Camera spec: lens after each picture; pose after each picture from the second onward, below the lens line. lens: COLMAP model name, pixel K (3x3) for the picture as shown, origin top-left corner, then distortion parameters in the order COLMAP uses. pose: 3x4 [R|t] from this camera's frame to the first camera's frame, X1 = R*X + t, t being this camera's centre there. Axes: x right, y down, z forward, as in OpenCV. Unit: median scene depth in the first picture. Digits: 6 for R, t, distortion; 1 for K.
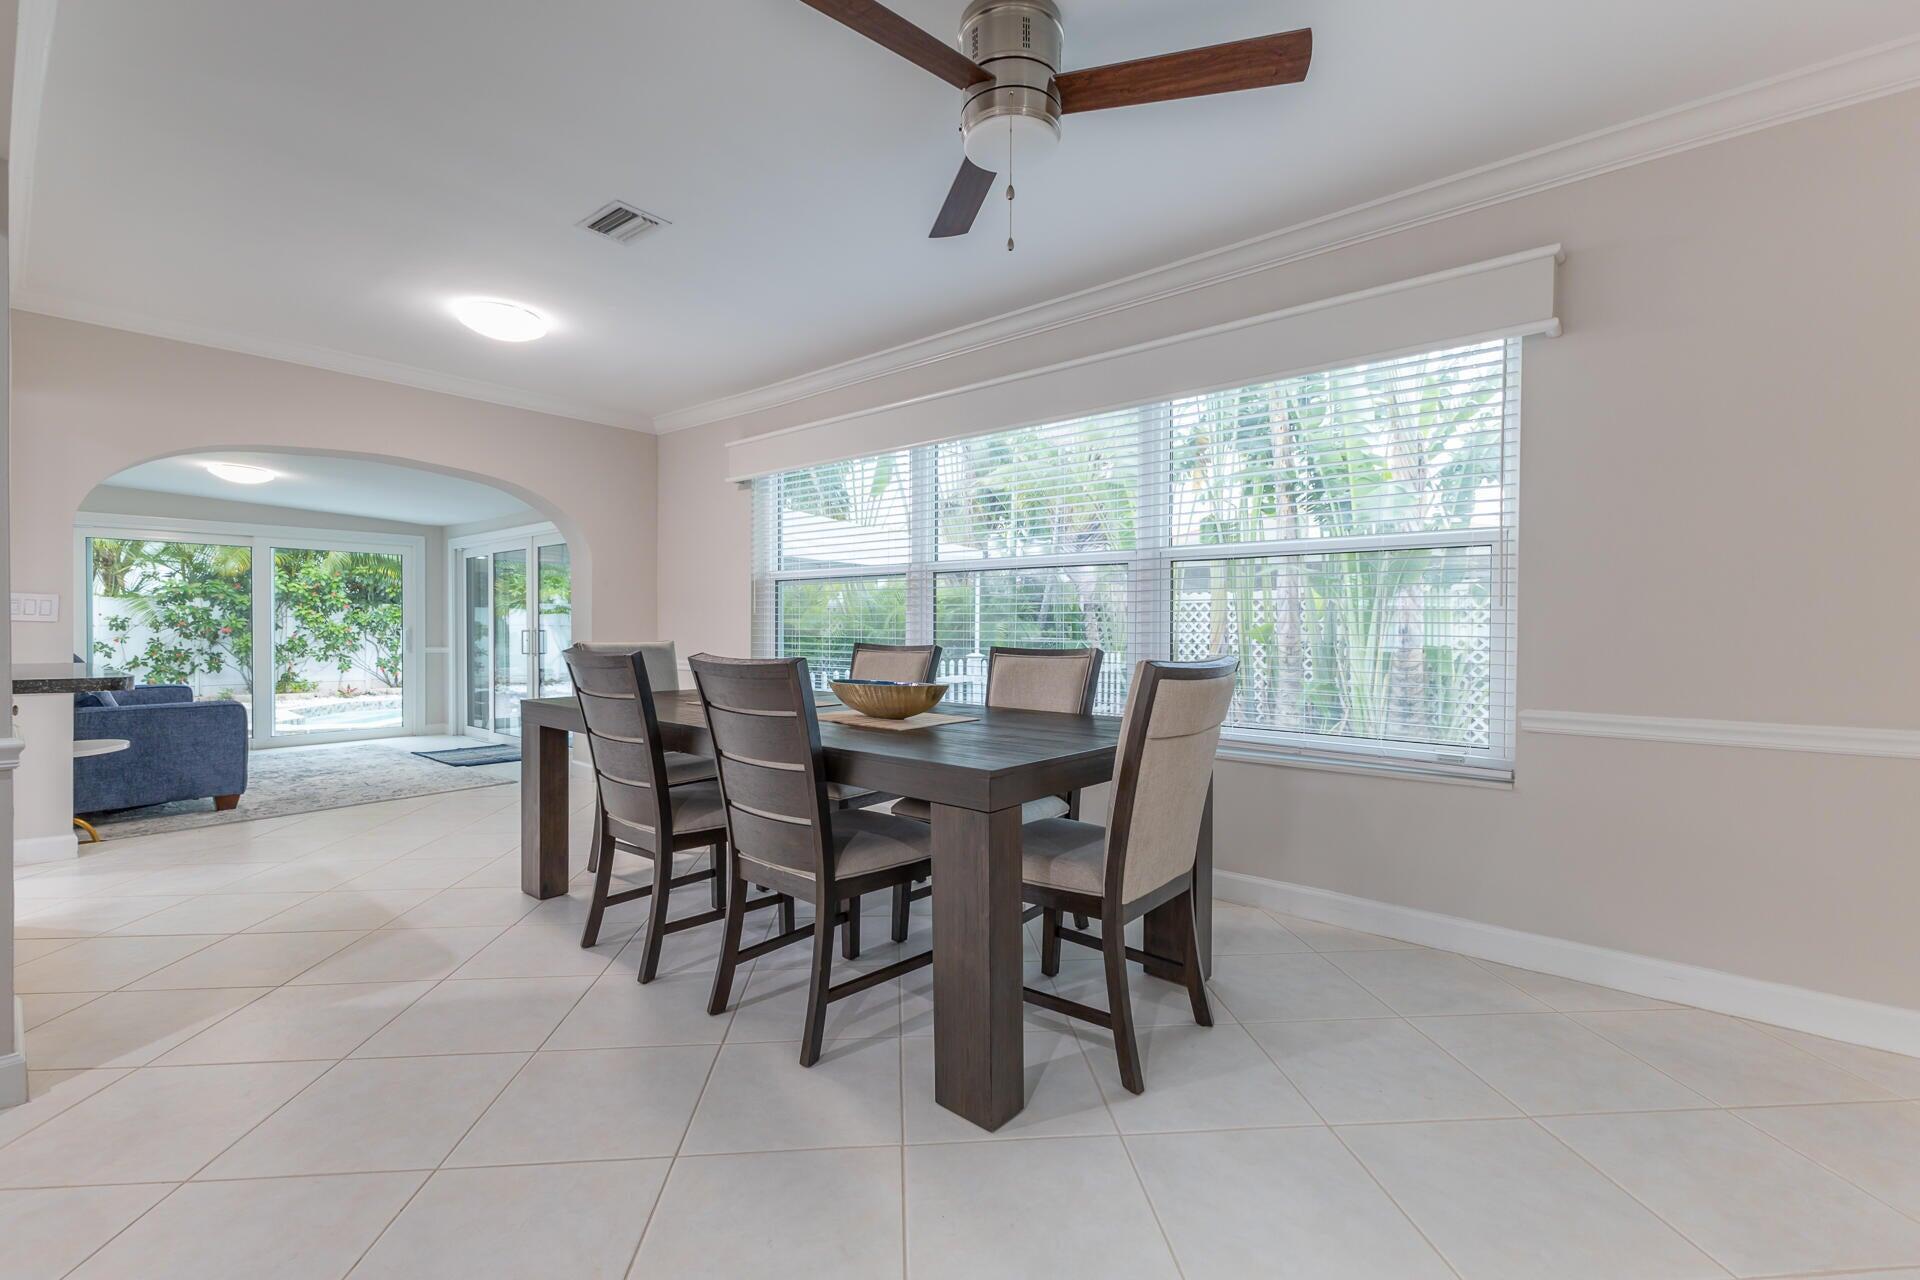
lens RADIAL K [[827.4, 0, 961.2], [0, 827.4, 633.9], [0, 0, 1]] dist [0.003551, -0.000999]
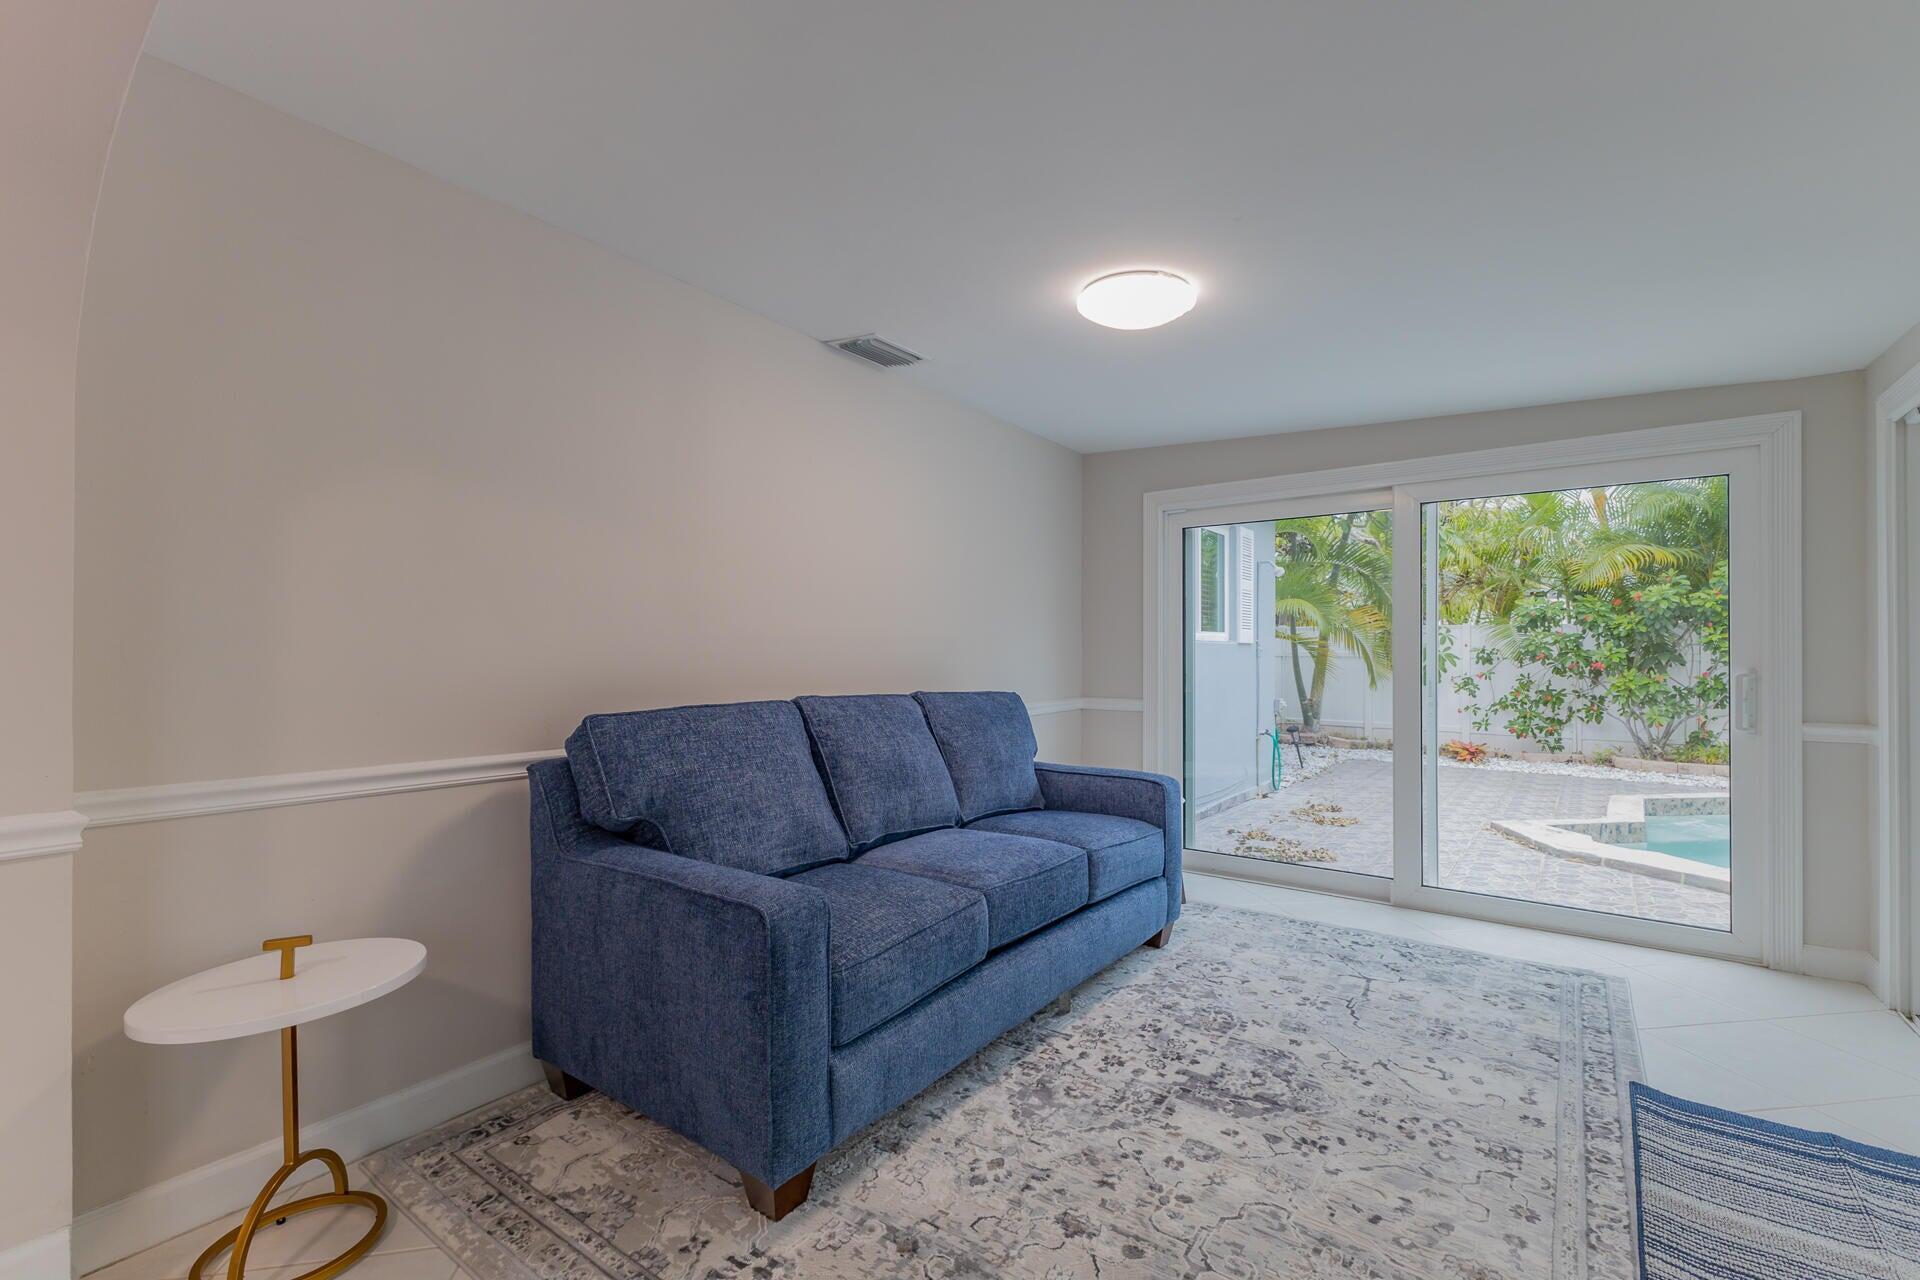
lens RADIAL K [[827.4, 0, 969.8], [0, 827.4, 652.3], [0, 0, 1]] dist [0.003551, -0.000999]
pose [[0.063045, -0.004931, -0.997999, -0.210802], [-0.010582, 0.999928, -0.005609, -0.005839], [0.997955, 0.010915, 0.062988, 0.415820]]
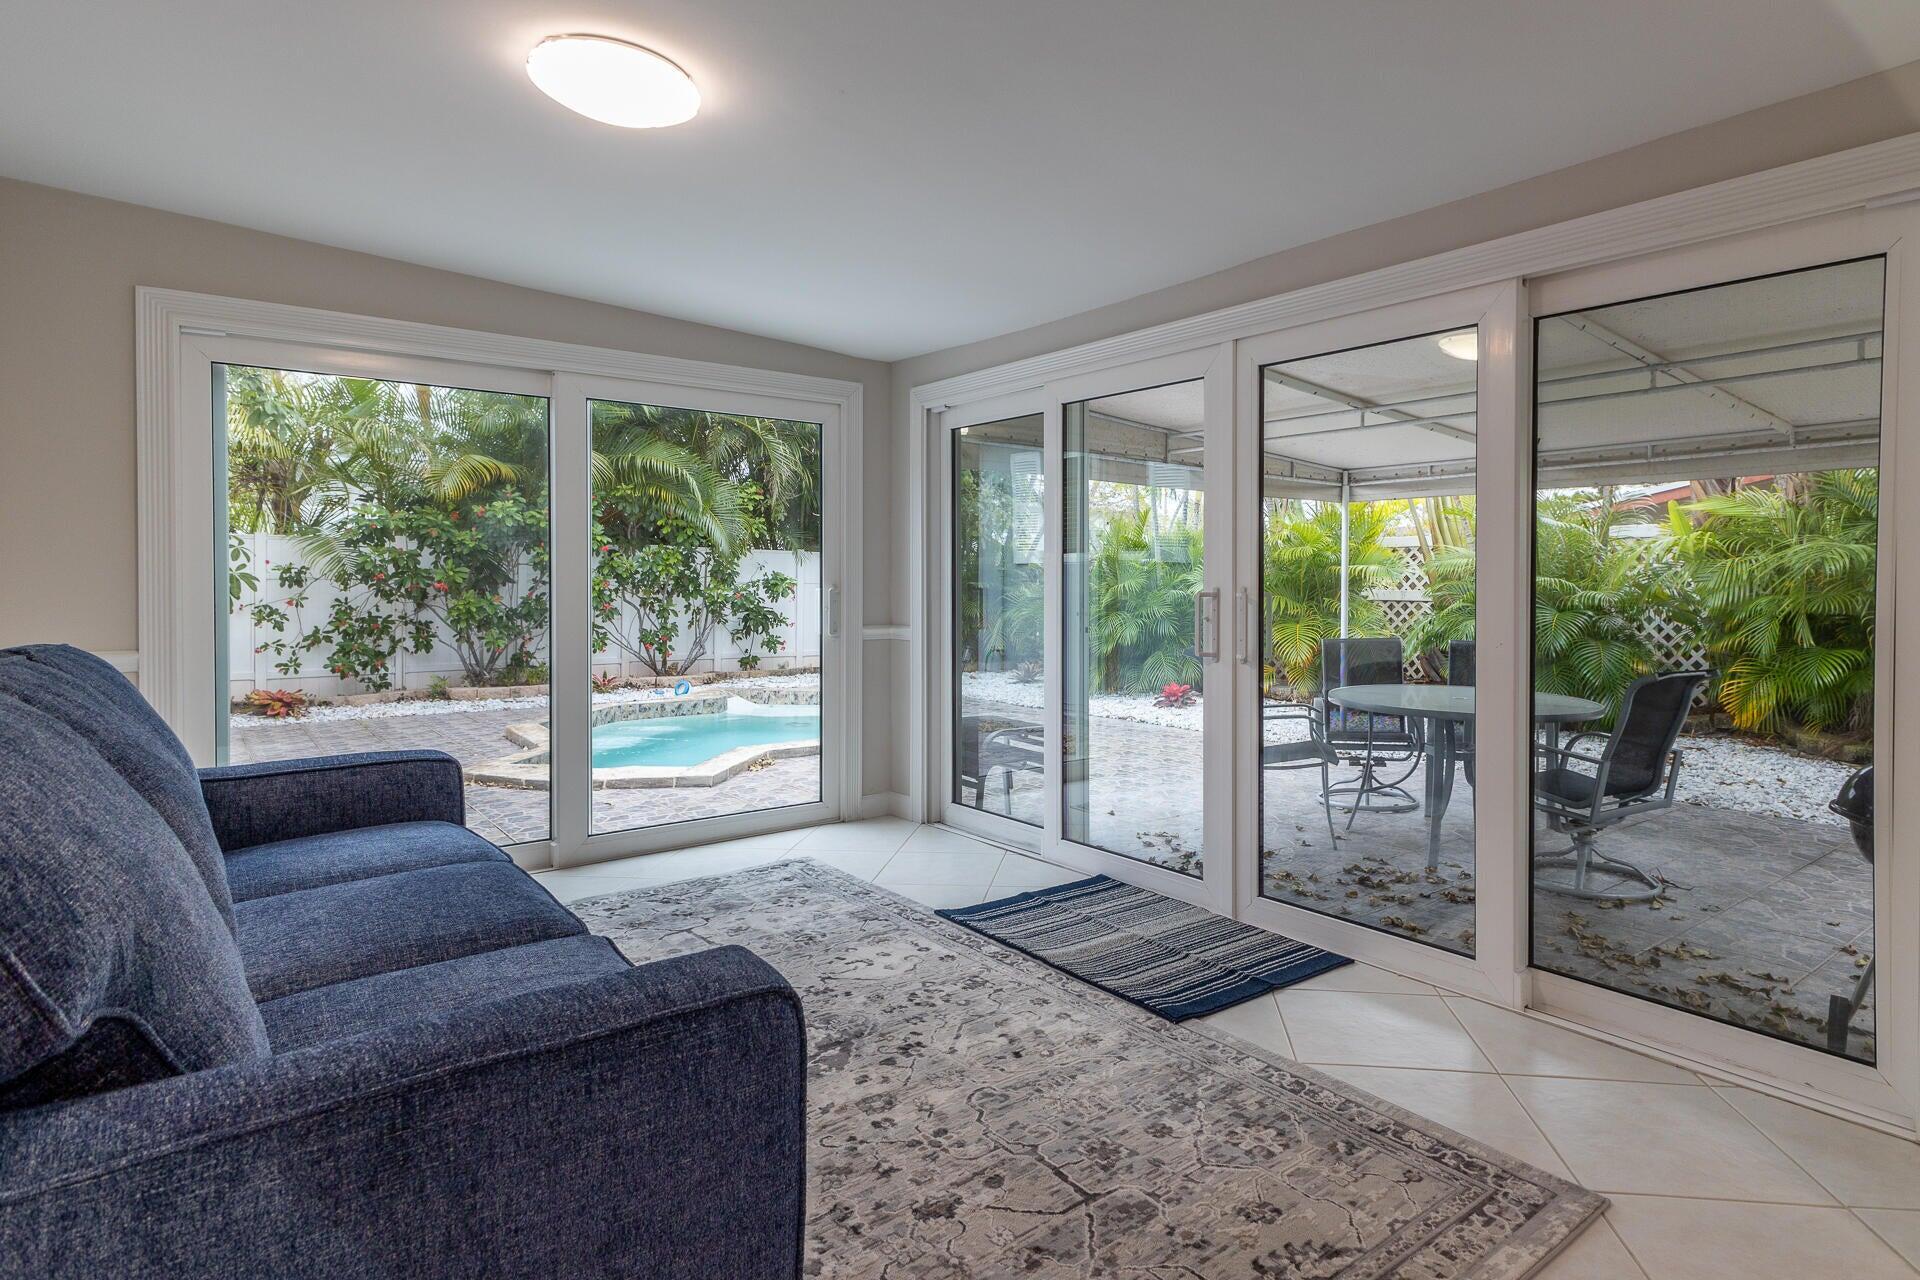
lens RADIAL K [[1047.0, 0, 1022.4], [0, 1047.0, 590.5], [0, 0, 1]] dist [0.019137, 0.001127]
pose [[0.981574, 0.000947, -0.191078, -0.299770], [-0.000418, 0.999996, 0.002806, -0.003860], [0.191080, -0.002675, 0.981571, 0.299481]]
